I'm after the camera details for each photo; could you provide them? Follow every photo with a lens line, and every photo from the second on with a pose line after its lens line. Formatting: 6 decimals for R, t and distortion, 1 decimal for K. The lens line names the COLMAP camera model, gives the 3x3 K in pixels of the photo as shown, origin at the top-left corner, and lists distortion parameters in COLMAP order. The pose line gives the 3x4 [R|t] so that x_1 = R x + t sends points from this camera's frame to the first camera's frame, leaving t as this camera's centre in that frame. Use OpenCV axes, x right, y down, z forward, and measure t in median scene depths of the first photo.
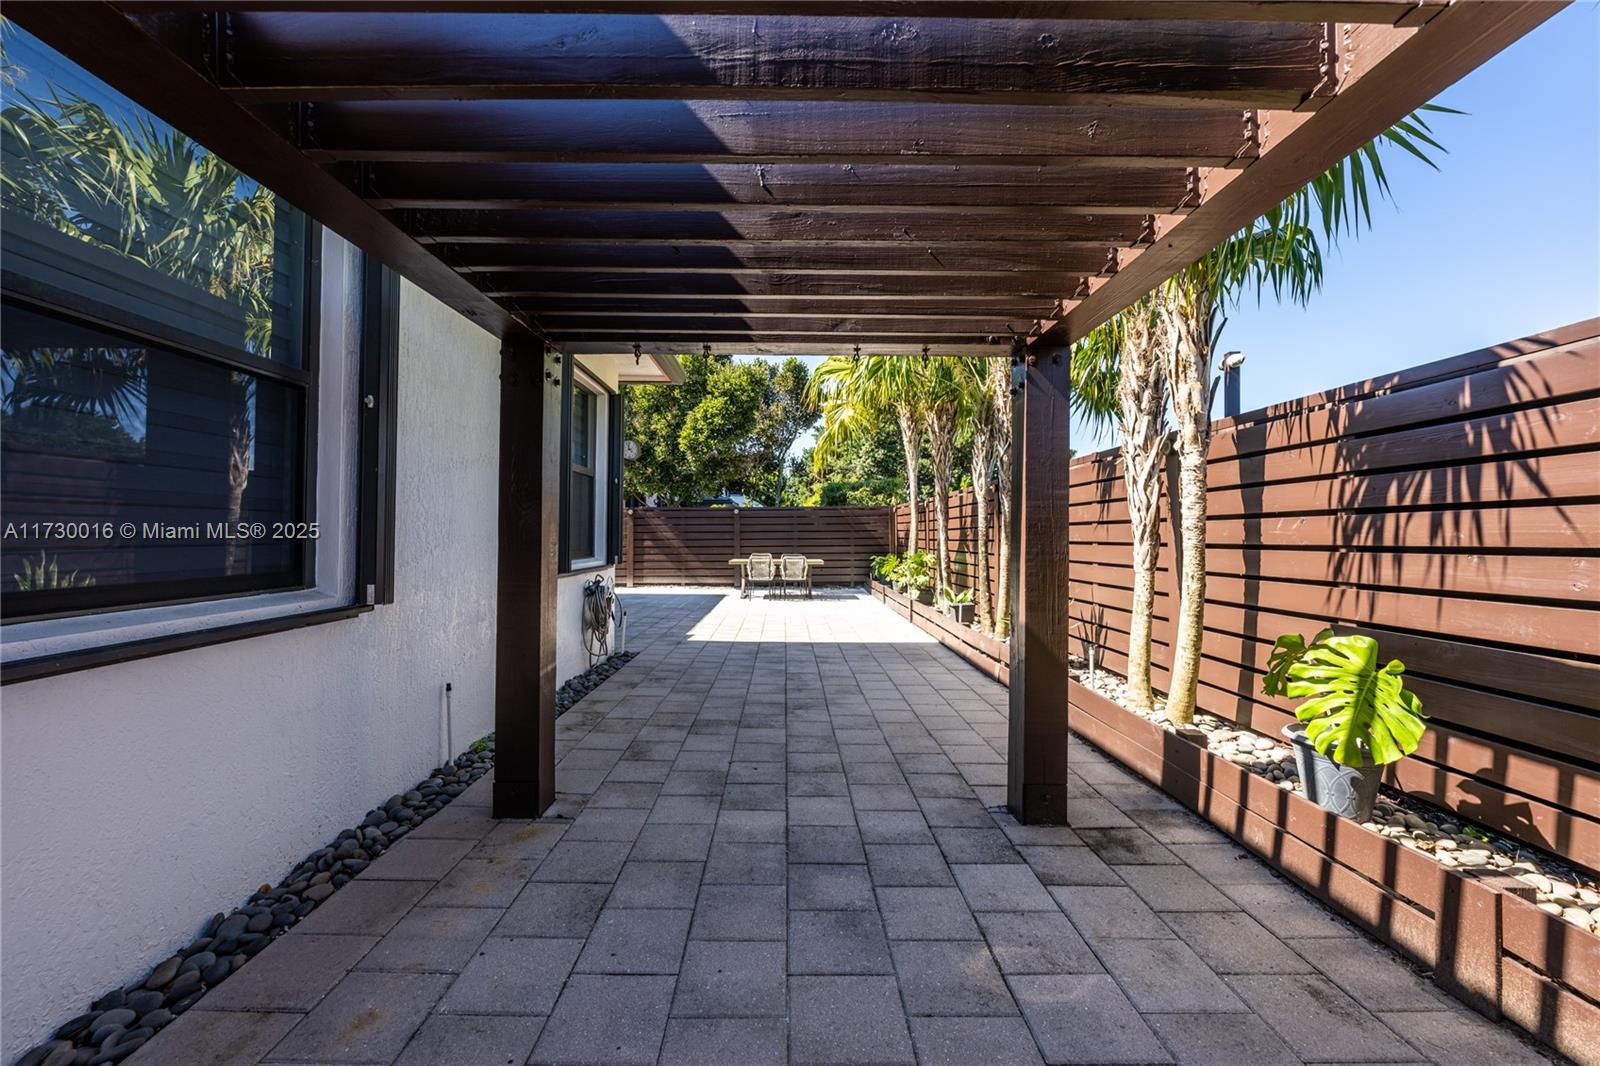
lens RADIAL K [[639.7, 0, 798.5], [0, 639.7, 521.1], [0, 0, 1]] dist [-0.000483, -0.000030]
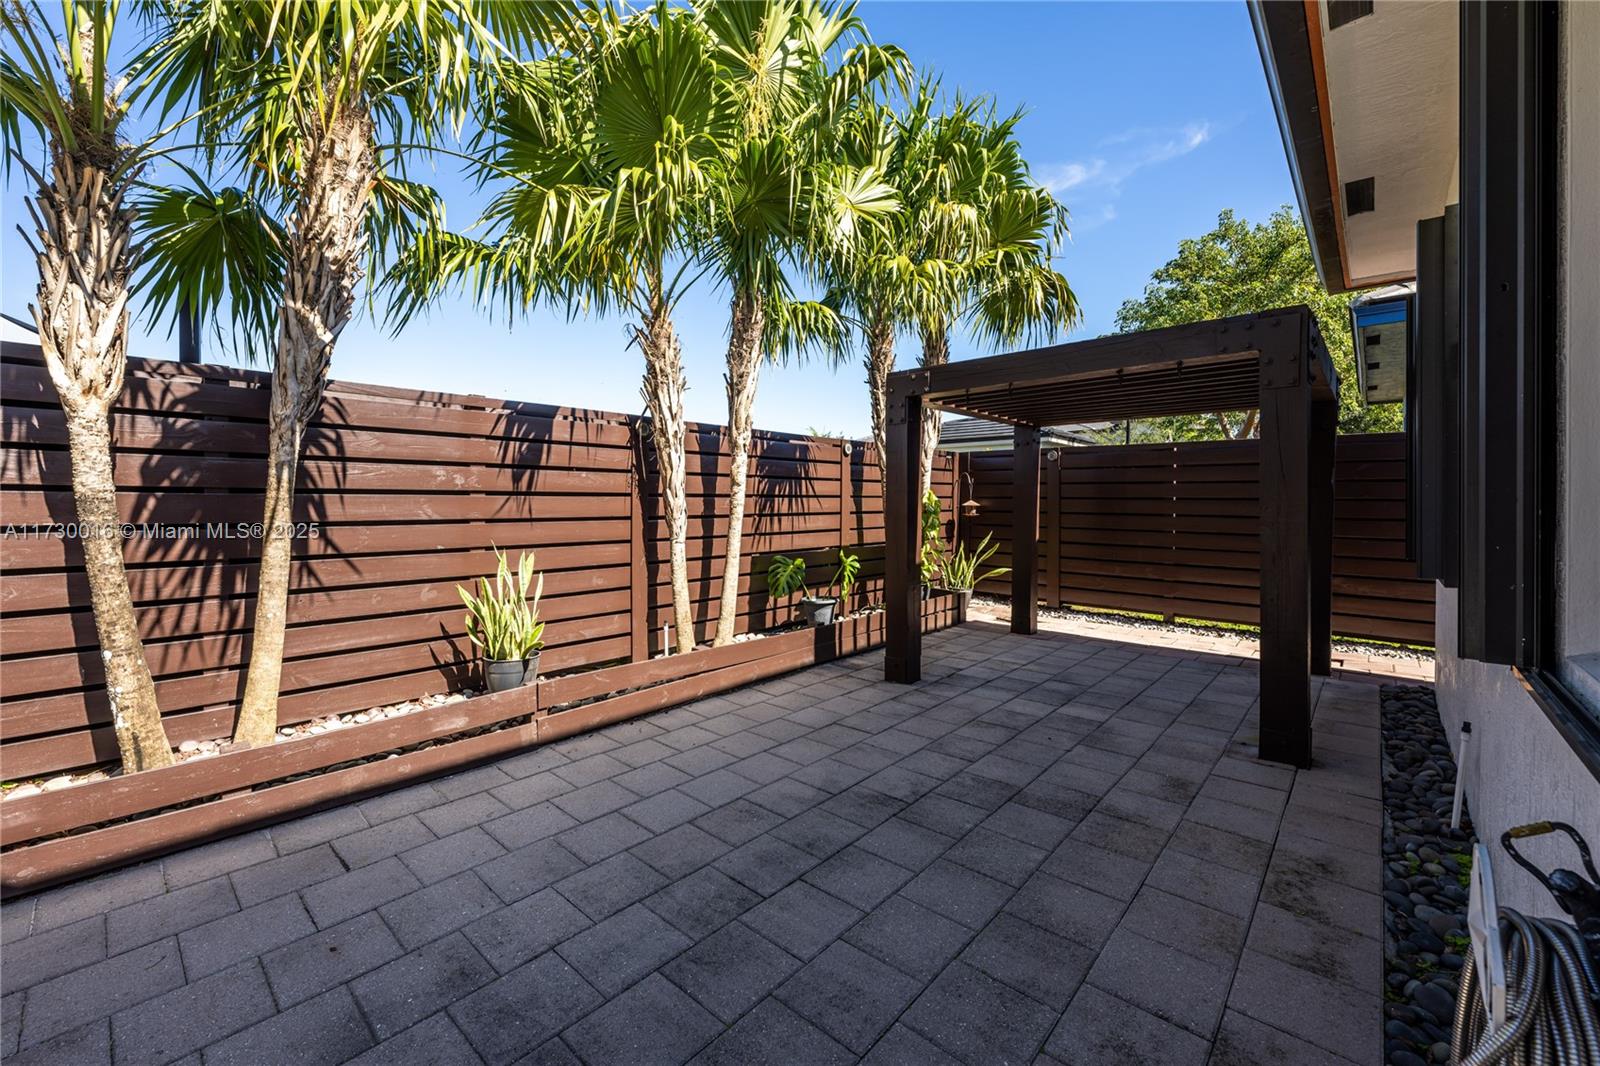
lens RADIAL K [[642.9, 0, 800.9], [0, 642.9, 502.1], [0, 0, 1]] dist [0.000615, -0.000031]
pose [[-0.735259, -0.006699, 0.677754, -0.572132], [-0.022308, 0.999649, -0.014320, 0.029630], [-0.677419, -0.025649, -0.735150, 2.462463]]
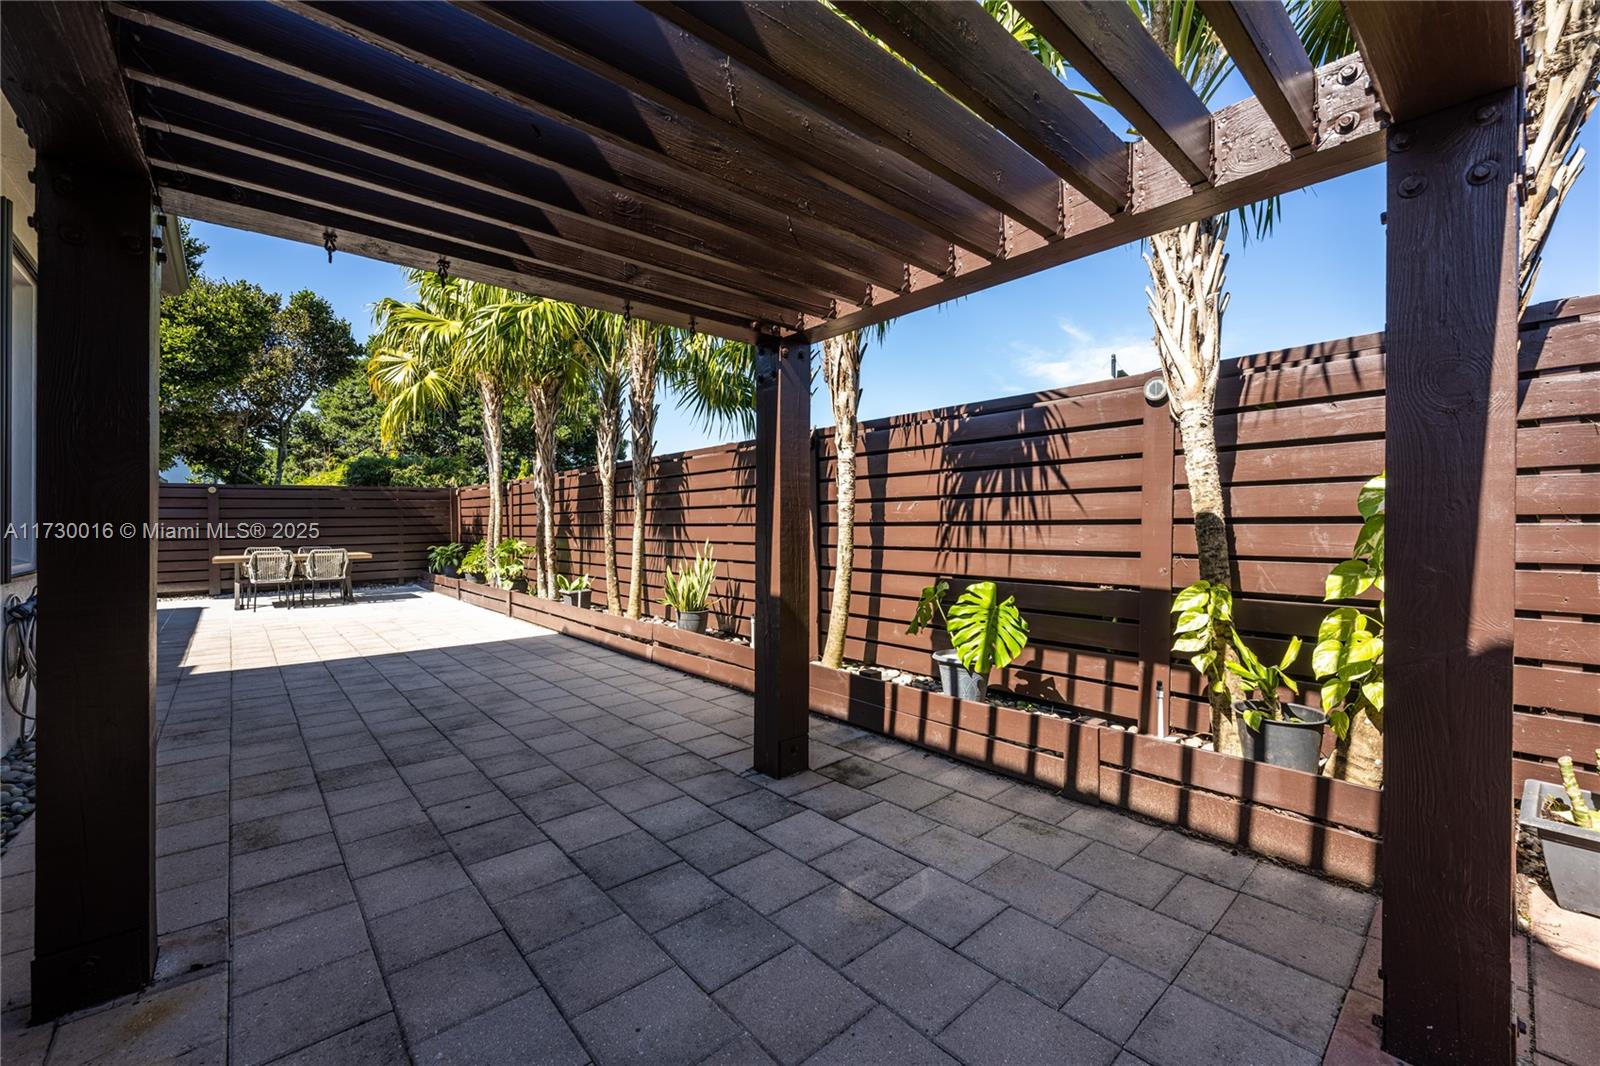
lens RADIAL K [[639.7, 0, 798.5], [0, 639.7, 521.1], [0, 0, 1]] dist [-0.000483, -0.000030]
pose [[0.758798, -0.006607, 0.651292, -0.324440], [-0.006163, 0.999831, 0.017324, 0.016146], [-0.651297, -0.017159, 0.758629, 0.156815]]
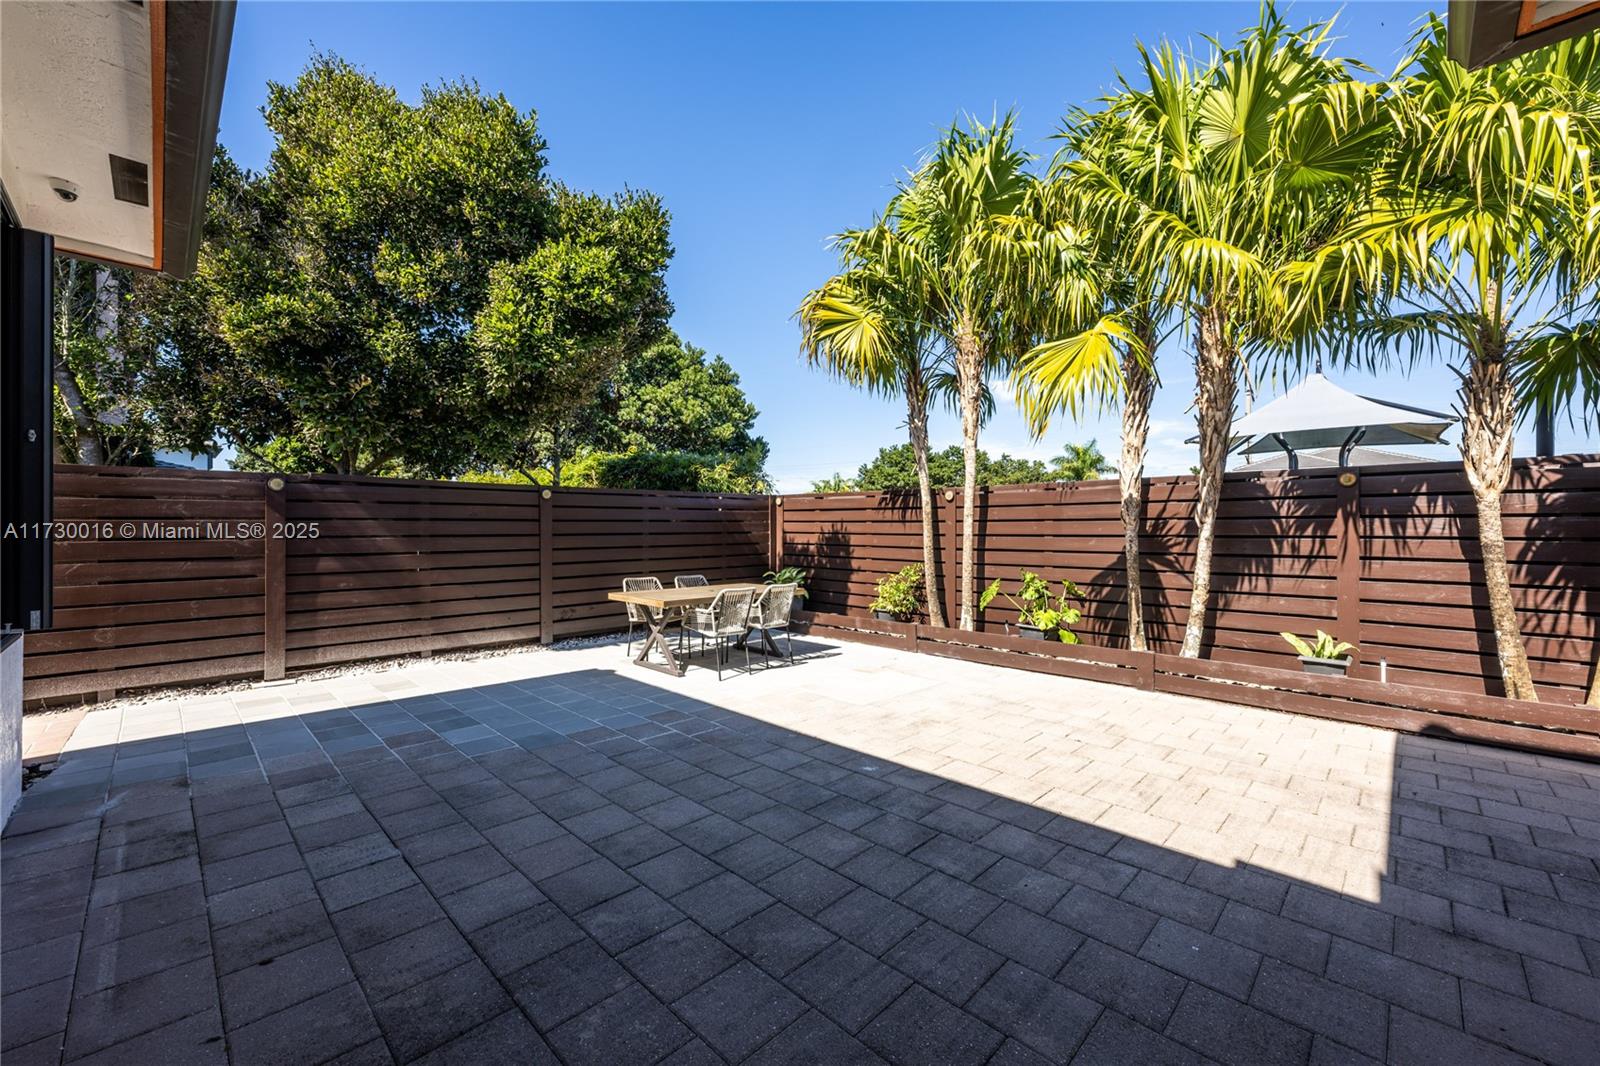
lens RADIAL K [[625.5, 0, 783.3], [0, 625.5, 535.1], [0, 0, 1]] dist [-0.000607, 0.000045]
pose [[0.718870, -0.004626, 0.695130, -1.524959], [-0.018220, 0.999509, 0.025494, 0.003481], [-0.694906, -0.030992, 0.718432, 2.570326]]
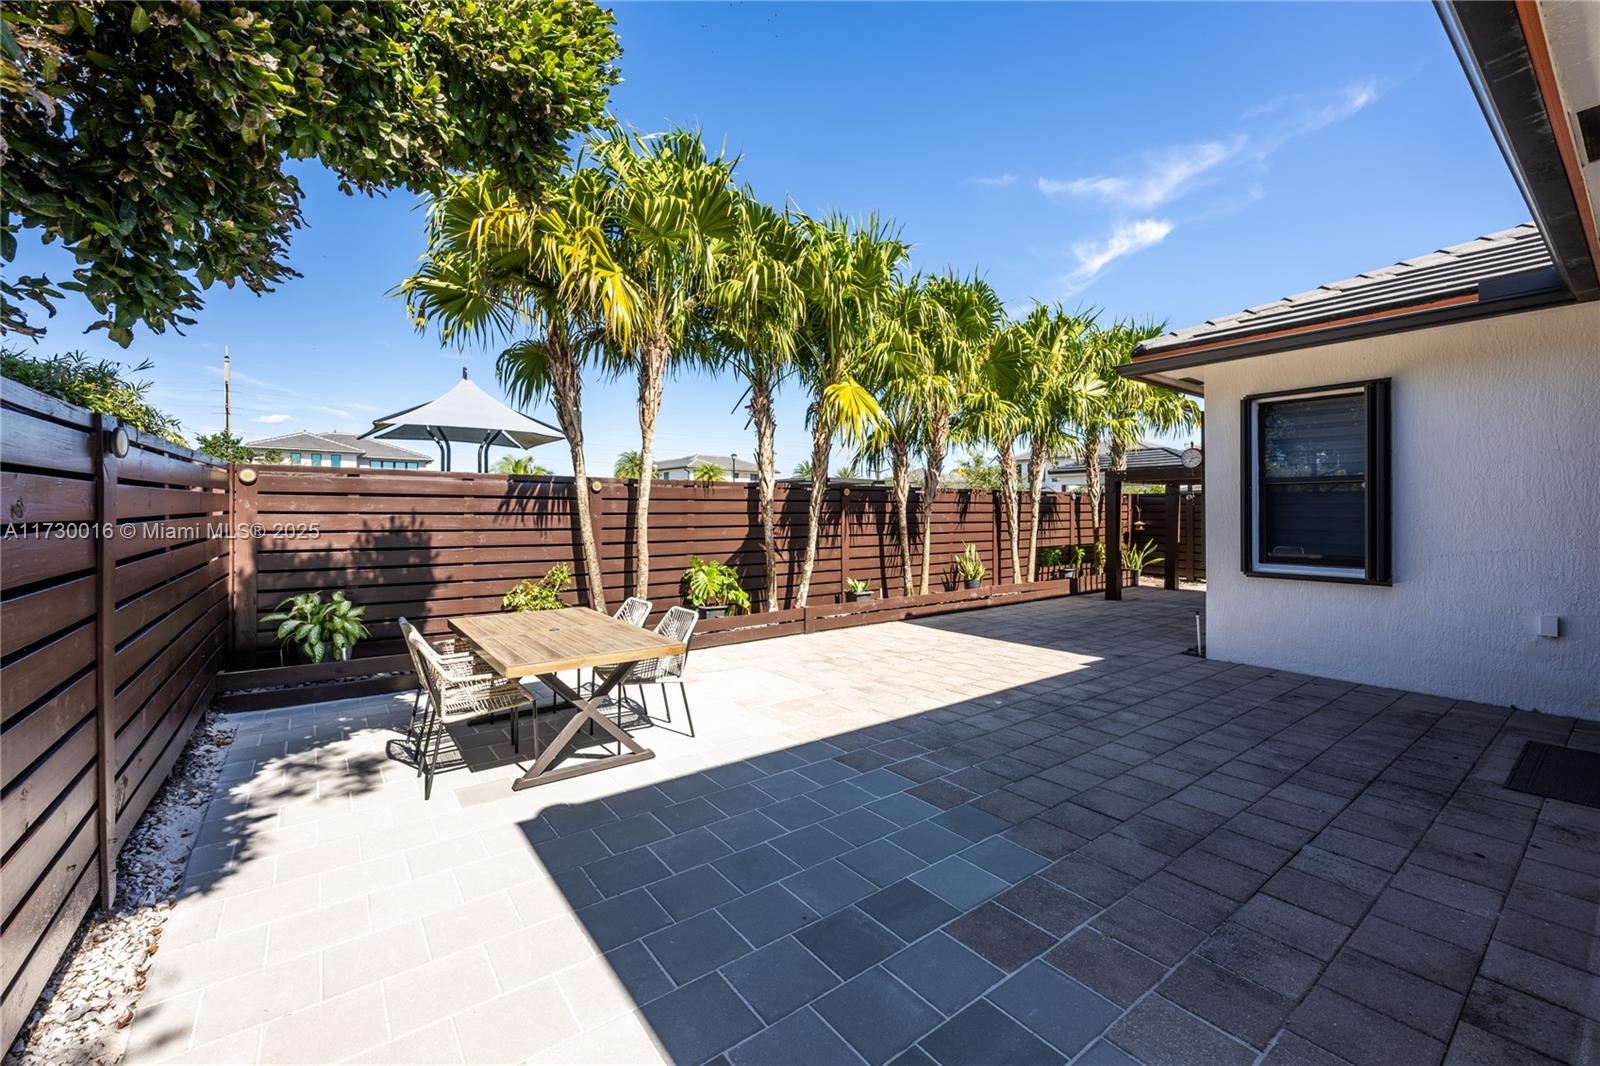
lens RADIAL K [[627.3, 0, 801.3], [0, 627.3, 514.0], [0, 0, 1]] dist [0.000642, 0.000270]
pose [[-0.573123, -0.006400, 0.819445, -1.641379], [-0.020958, 0.999757, -0.006849, -0.000298], [-0.819202, -0.021099, -0.573118, 4.713054]]
